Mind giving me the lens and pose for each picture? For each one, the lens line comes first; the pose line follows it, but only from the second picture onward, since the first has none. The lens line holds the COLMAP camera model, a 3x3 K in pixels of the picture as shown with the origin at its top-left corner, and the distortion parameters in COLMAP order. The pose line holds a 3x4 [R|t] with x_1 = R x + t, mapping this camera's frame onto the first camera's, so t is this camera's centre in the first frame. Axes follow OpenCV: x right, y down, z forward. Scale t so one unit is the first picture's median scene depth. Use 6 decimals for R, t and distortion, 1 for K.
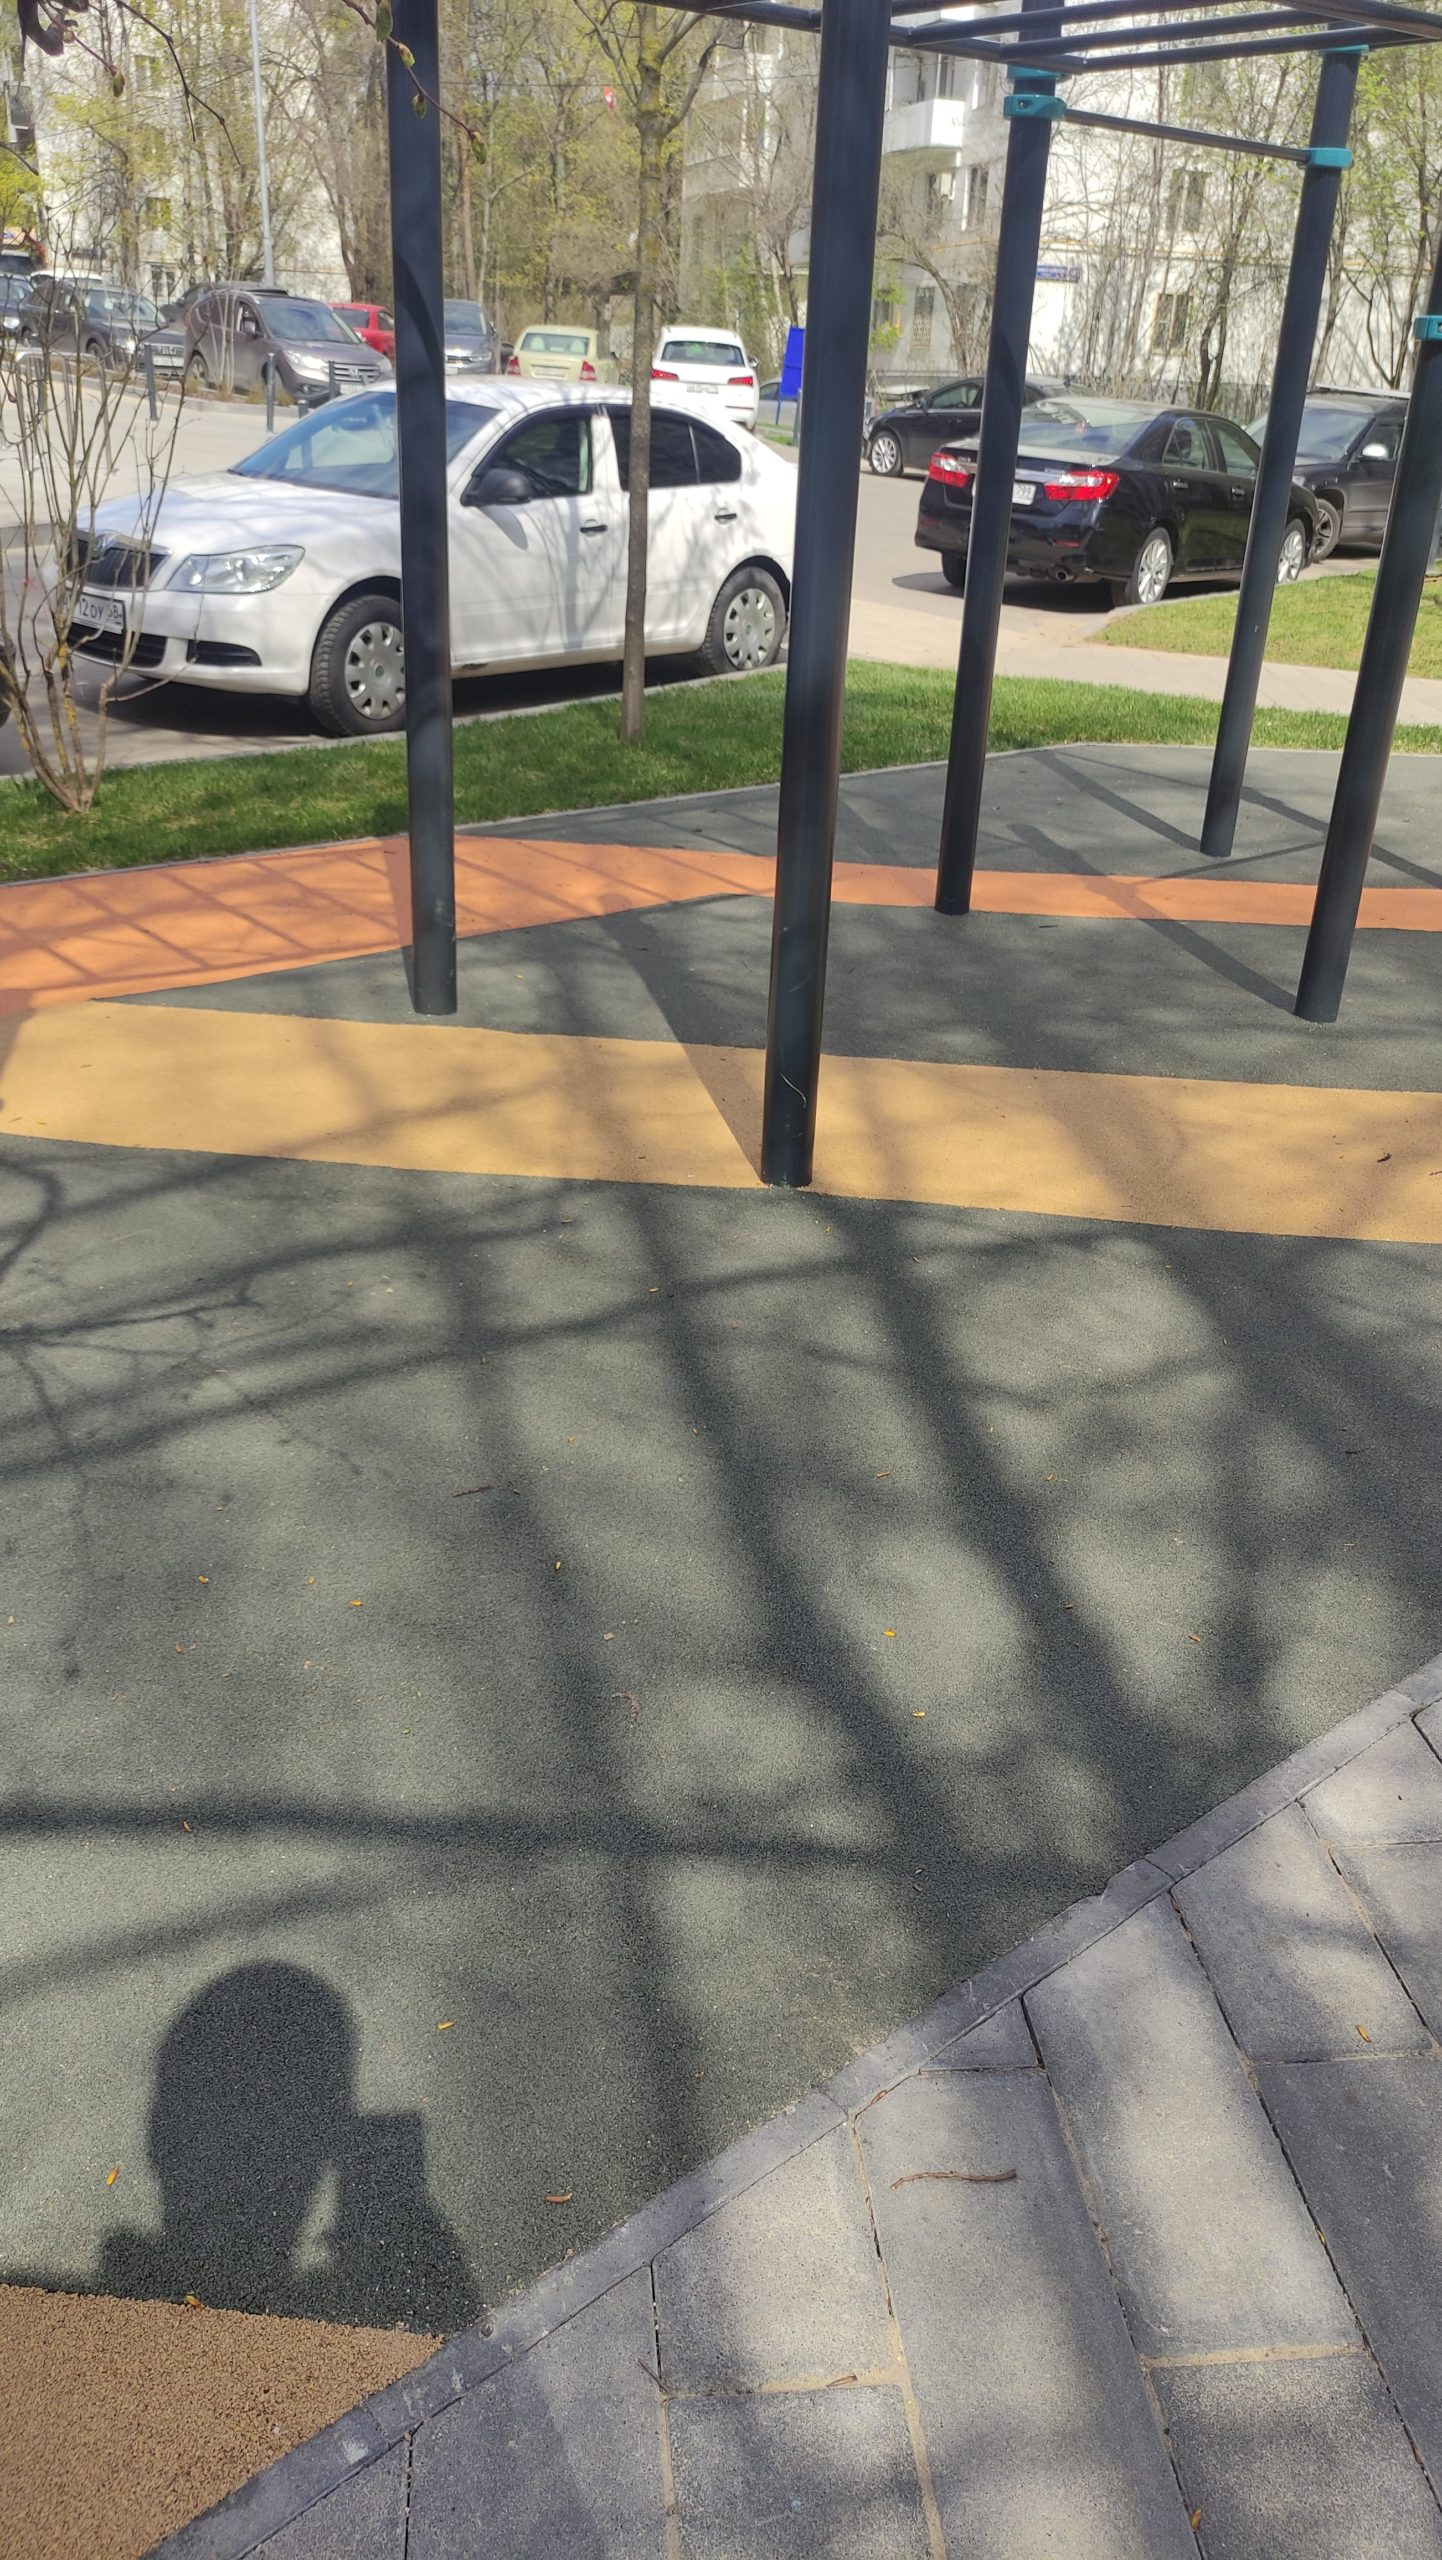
lens RADIAL K [[1781.8, 0, 811.4], [0, 1781.8, 1280.0], [0, 0, 1]] dist [0.003762, -0.005316]
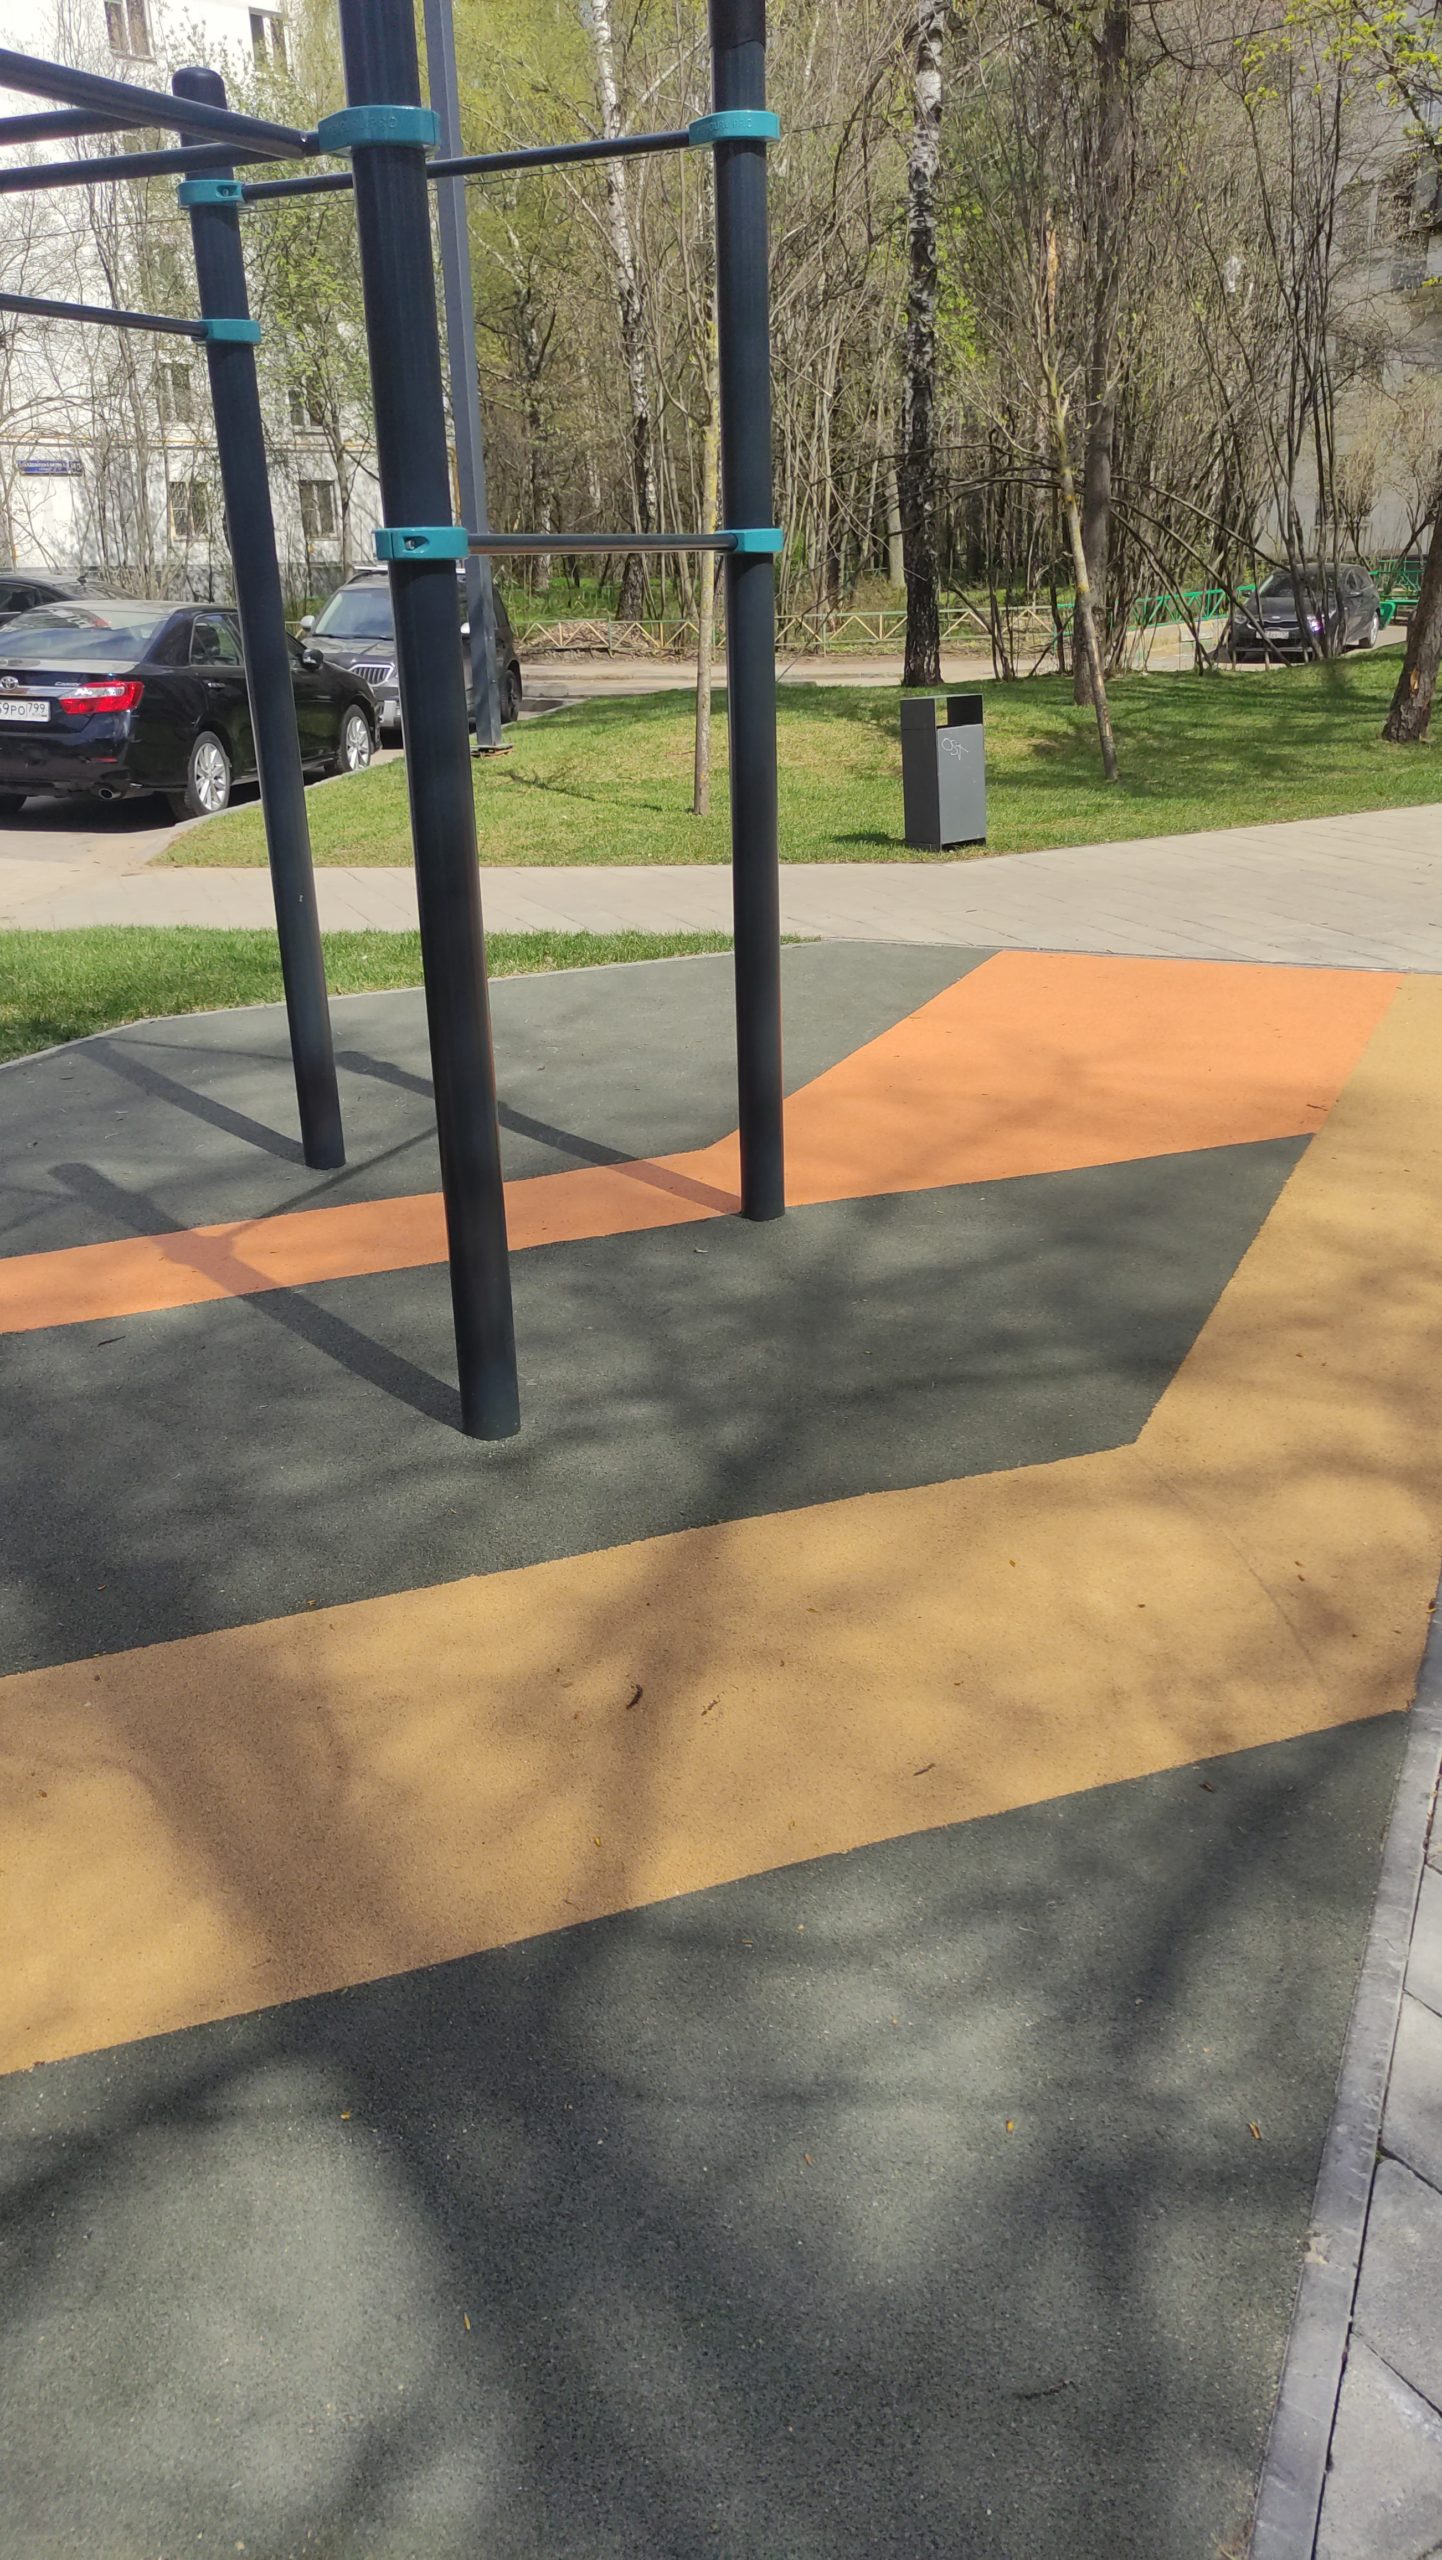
lens RADIAL K [[1781.8, 0, 811.4], [0, 1781.8, 1280.0], [0, 0, 1]] dist [0.003762, -0.005316]
pose [[0.884507, -0.228282, 0.406860, 0.083277], [0.260541, 0.965142, -0.024887, -0.113594], [-0.386996, 0.128016, 0.913152, 0.194965]]
